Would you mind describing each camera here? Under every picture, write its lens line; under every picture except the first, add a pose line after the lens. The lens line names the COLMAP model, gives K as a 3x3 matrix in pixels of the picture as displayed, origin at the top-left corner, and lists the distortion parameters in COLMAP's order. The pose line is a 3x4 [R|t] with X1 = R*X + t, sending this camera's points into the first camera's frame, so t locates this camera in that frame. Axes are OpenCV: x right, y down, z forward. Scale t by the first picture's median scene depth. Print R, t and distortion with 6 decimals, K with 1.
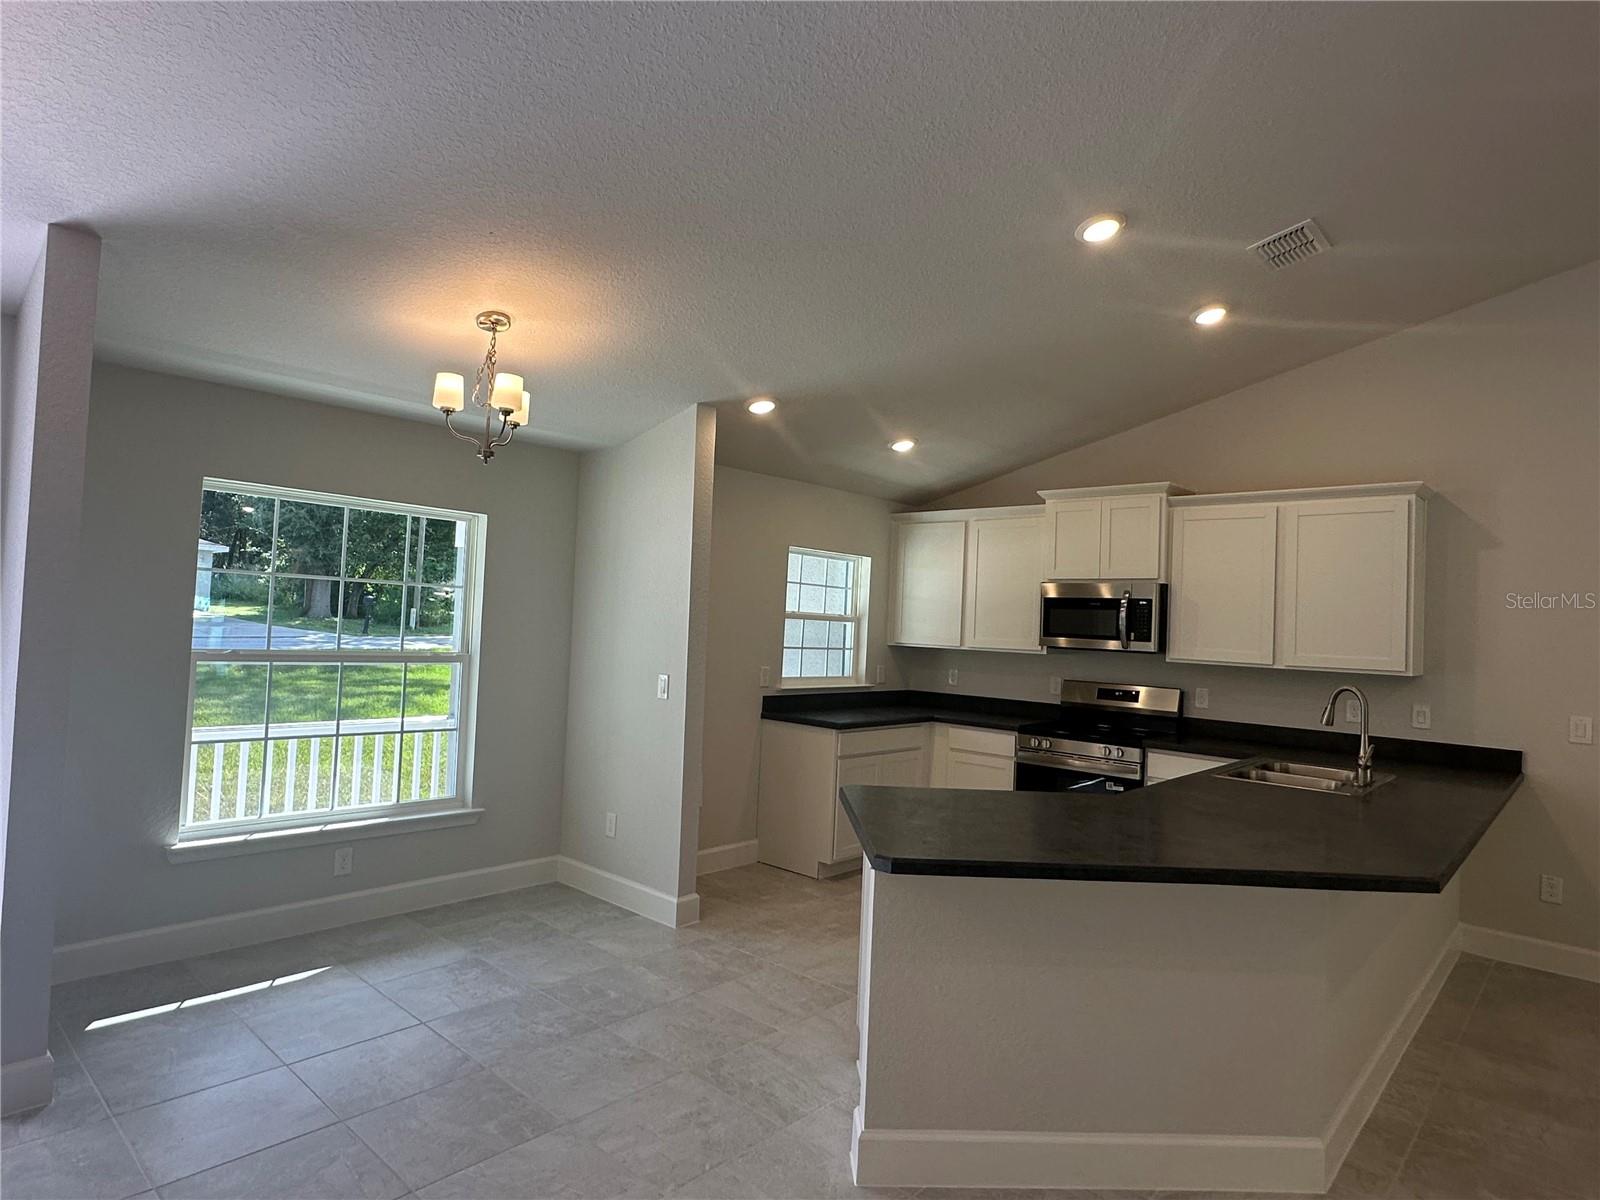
lens RADIAL K [[908.6, 0, 800.5], [0, 908.6, 596.3], [0, 0, 1]] dist [0.001749, -0.000655]
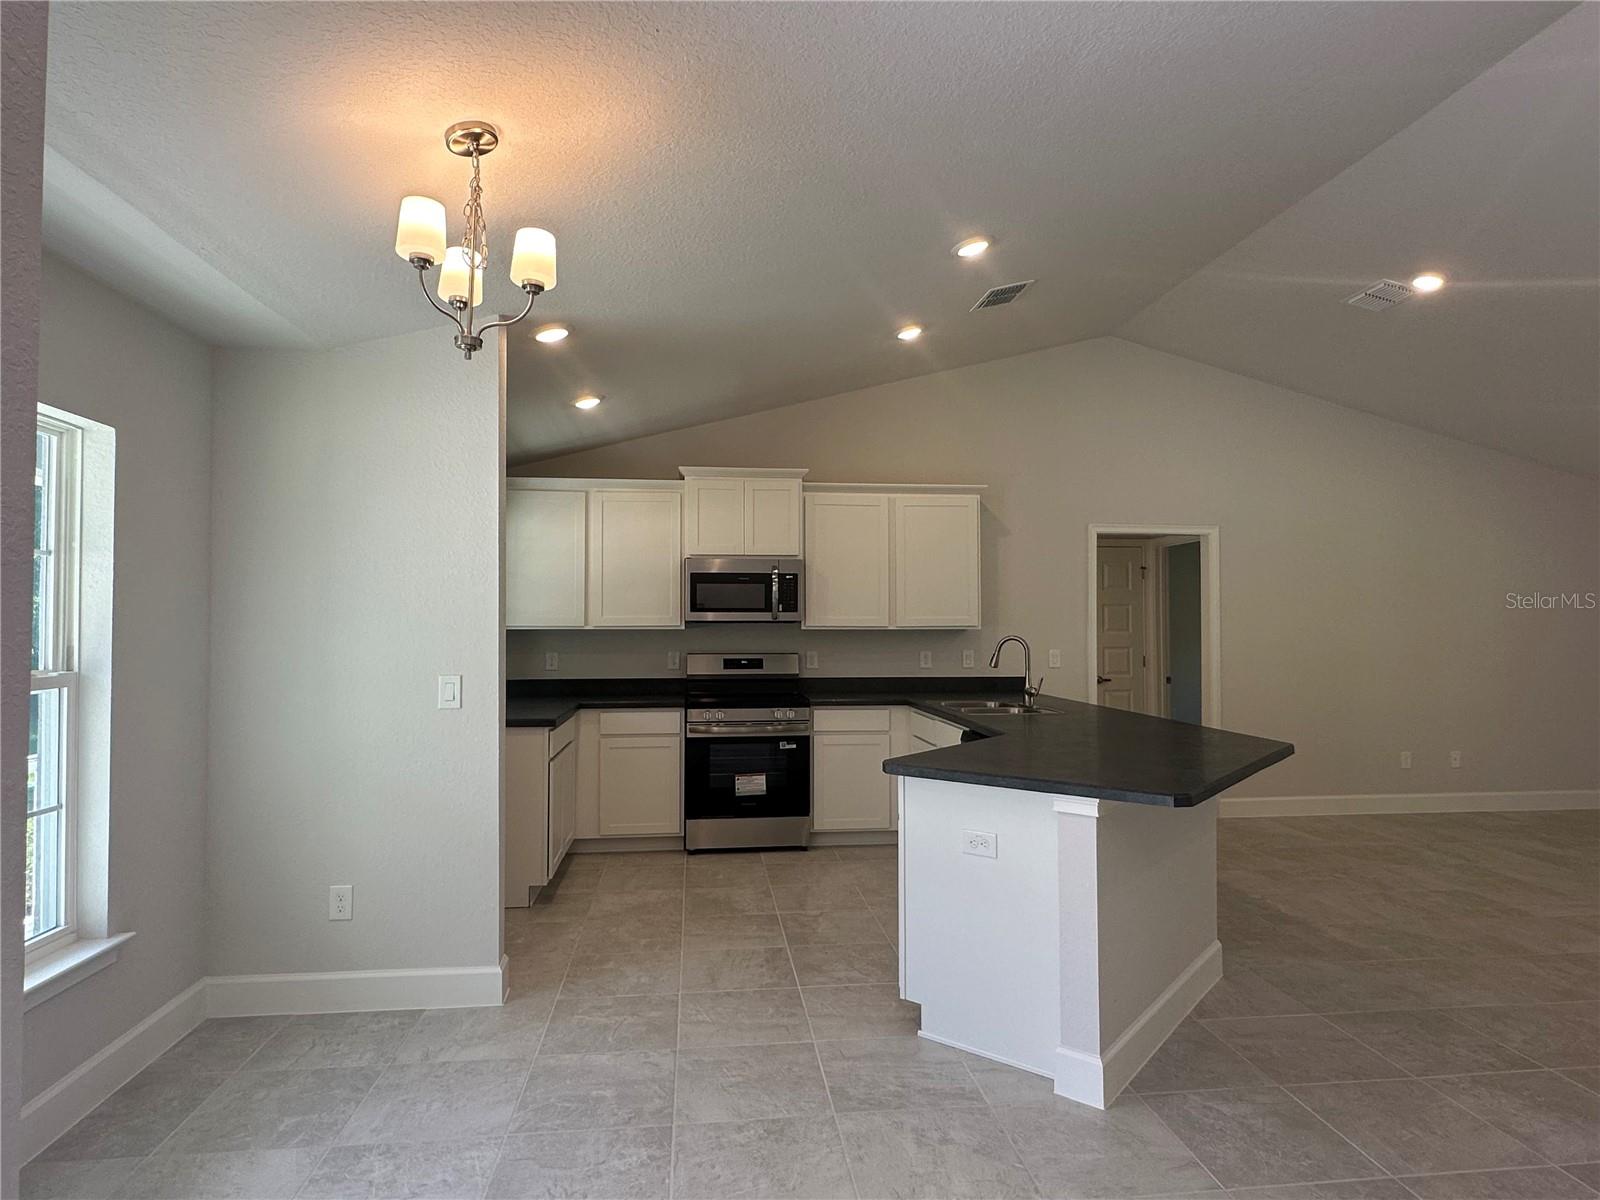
lens RADIAL K [[908.6, 0, 808.2], [0, 908.6, 604.2], [0, 0, 1]] dist [0.001749, -0.000655]
pose [[0.657088, -0.027068, 0.753328, -0.485047], [0.004544, 0.999479, 0.031950, 0.005327], [-0.753800, -0.017571, 0.656869, 0.282728]]
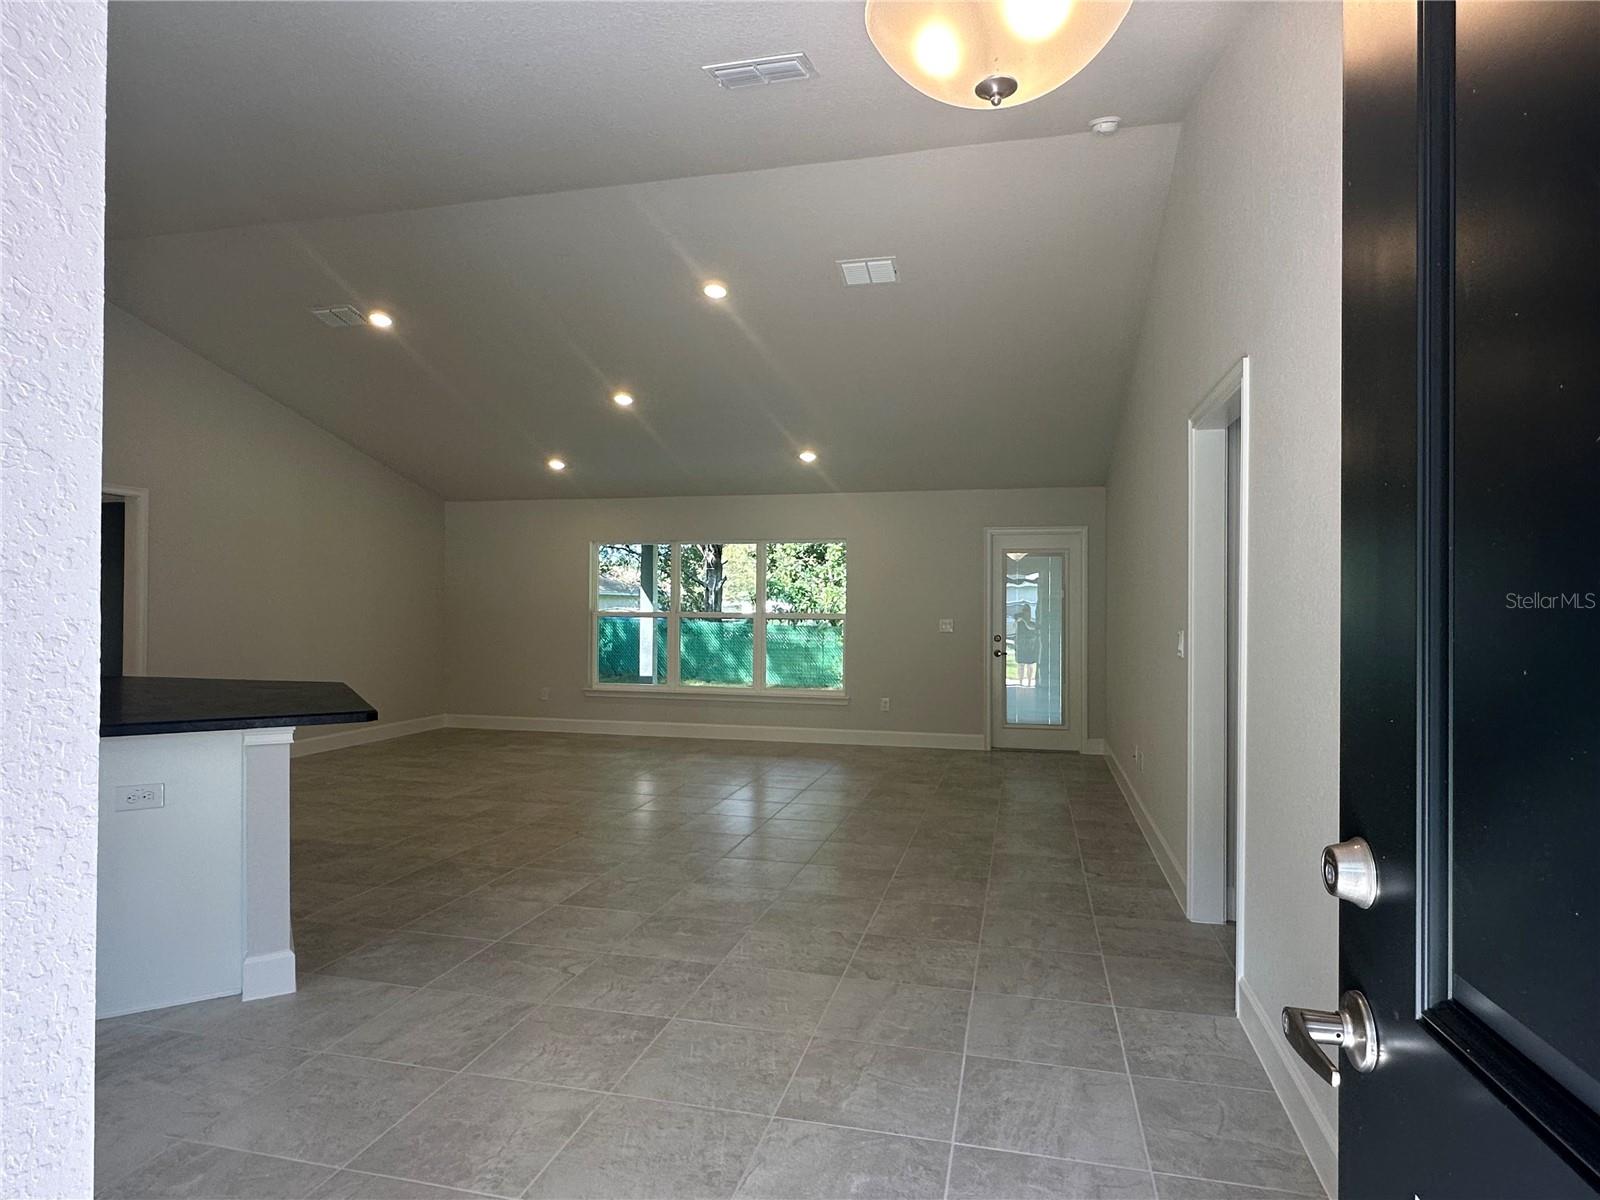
lens RADIAL K [[908.6, 0, 804.3], [0, 908.6, 604.2], [0, 0, 1]] dist [0.001749, -0.000655]
pose [[-0.474188, -0.043707, 0.879338, -0.680075], [-0.054038, 0.998329, 0.020480, 0.023840], [-0.878763, -0.037806, -0.475758, 0.500656]]
